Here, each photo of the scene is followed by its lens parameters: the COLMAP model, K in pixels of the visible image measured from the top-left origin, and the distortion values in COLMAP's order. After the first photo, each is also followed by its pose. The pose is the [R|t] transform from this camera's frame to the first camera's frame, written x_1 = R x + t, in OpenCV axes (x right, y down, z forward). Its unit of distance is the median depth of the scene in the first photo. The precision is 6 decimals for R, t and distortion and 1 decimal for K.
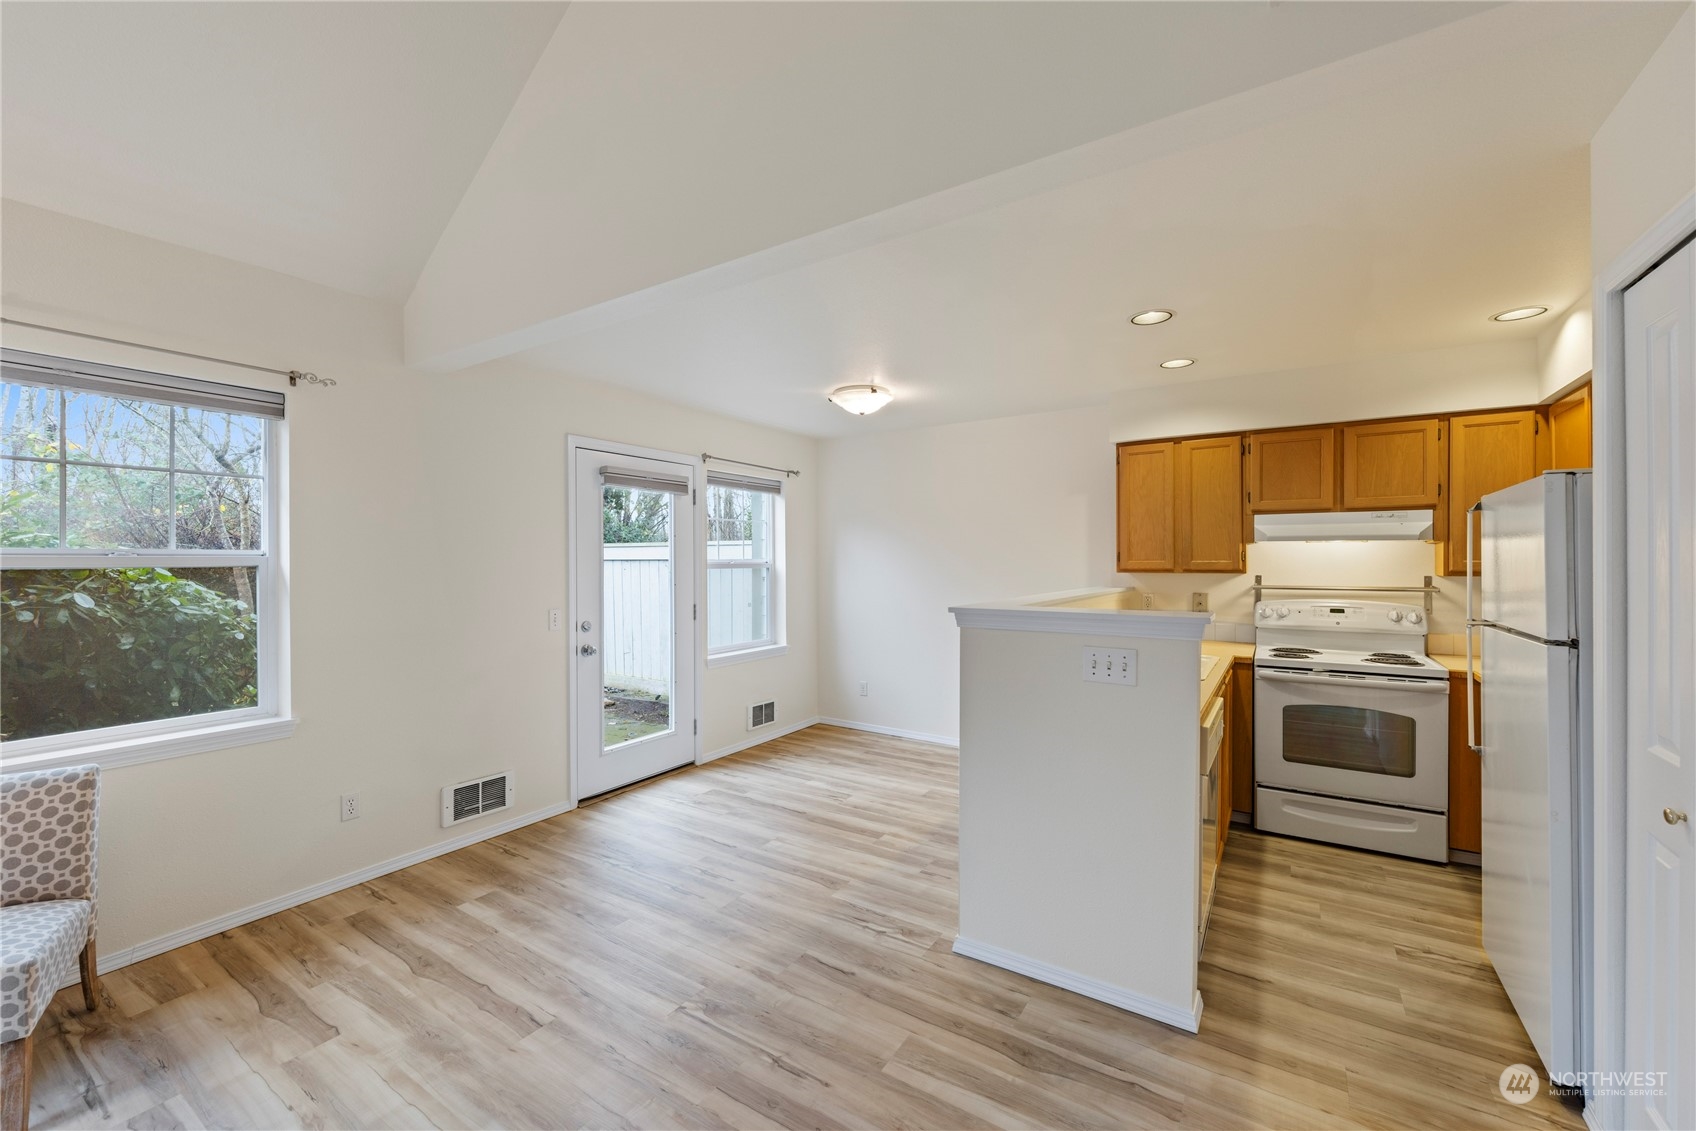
lens RADIAL K [[675.2, 0, 840.6], [0, 675.2, 558.7], [0, 0, 1]] dist [0.006004, -0.003075]
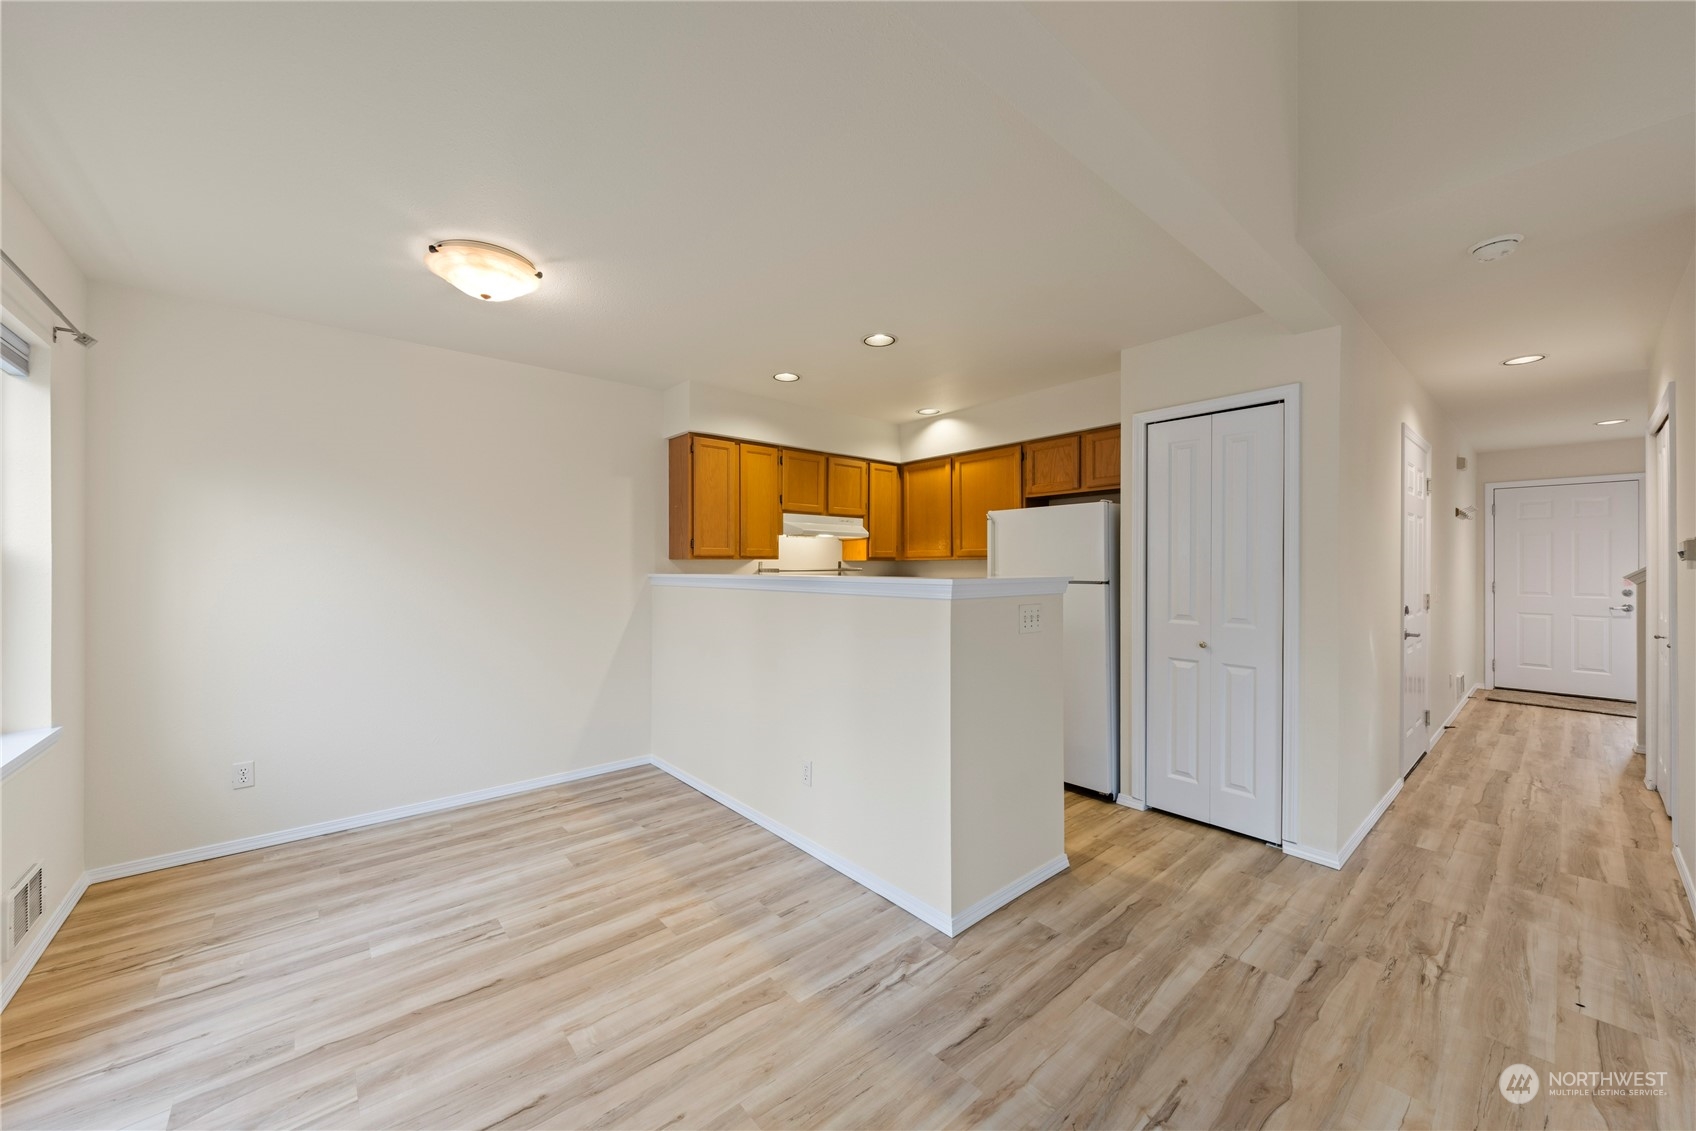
lens RADIAL K [[621.8, 0, 840.3], [0, 621.8, 559.1], [0, 0, 1]] dist [0.004414, -0.001227]
pose [[0.276483, 0.012748, 0.960934, -0.559217], [-0.000726, 0.999915, -0.013056, 0.042480], [-0.961019, 0.002912, 0.276468, 0.693607]]
